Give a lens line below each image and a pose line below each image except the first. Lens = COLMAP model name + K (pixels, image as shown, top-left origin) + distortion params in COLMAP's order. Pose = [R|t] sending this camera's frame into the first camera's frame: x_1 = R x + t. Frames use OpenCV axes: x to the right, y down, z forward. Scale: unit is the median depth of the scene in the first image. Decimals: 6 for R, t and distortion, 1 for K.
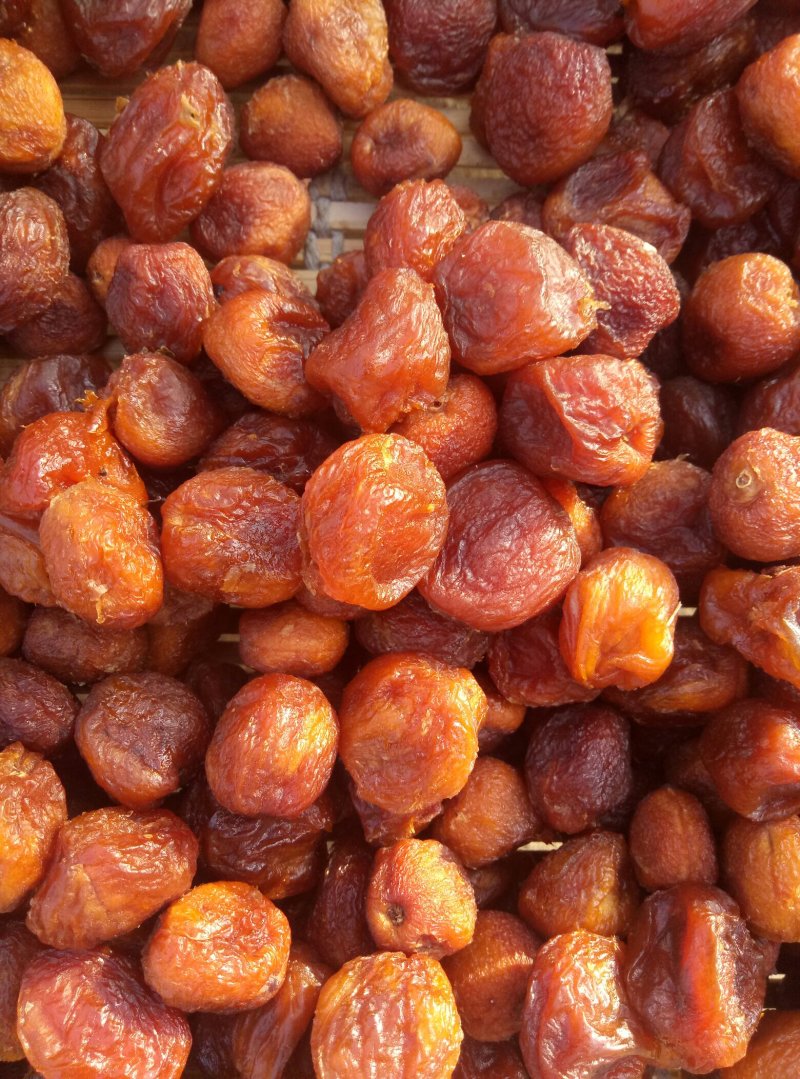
lens RADIAL K [[749.4, 0, 400.0], [0, 749.4, 539.5], [0, 0, 1]] dist [0.000196, -0.000407]
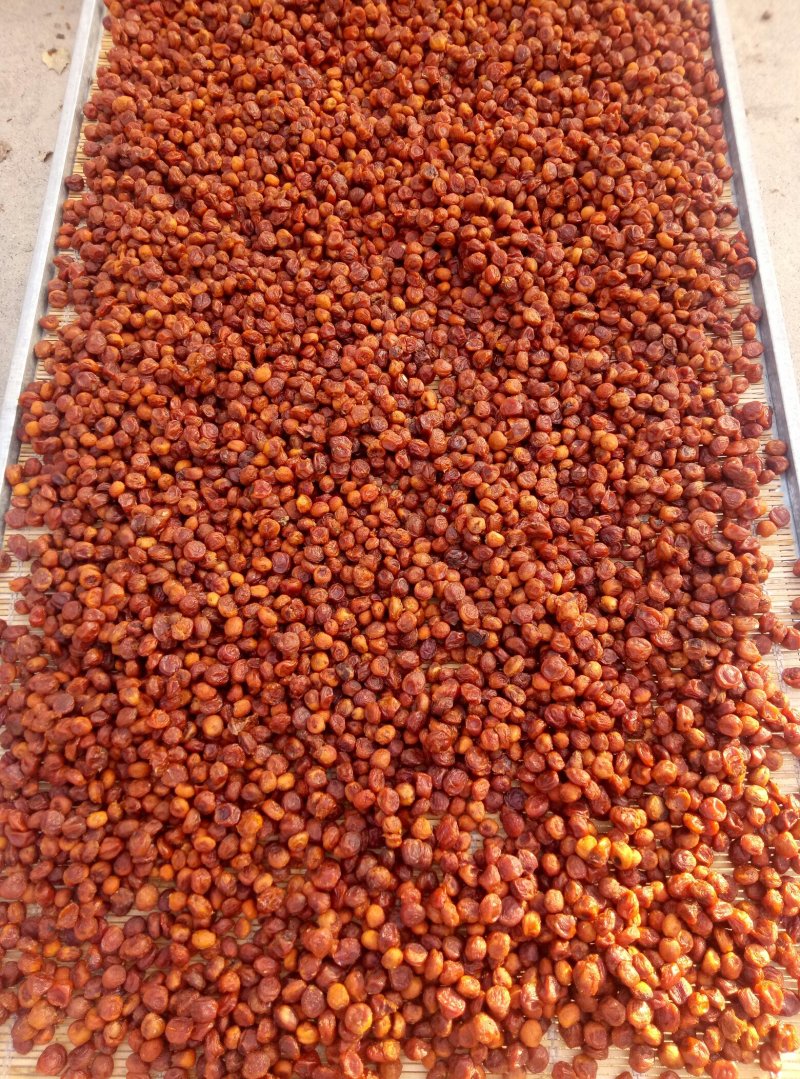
lens RADIAL K [[749.4, 0, 400.0], [0, 749.4, 539.5], [0, 0, 1]] dist [0.000196, -0.000407]
pose [[0.998910, -0.034864, -0.031048, -0.482022], [0.020719, 0.927042, -0.374385, -0.539247], [0.041835, 0.373333, 0.926754, -5.926929]]
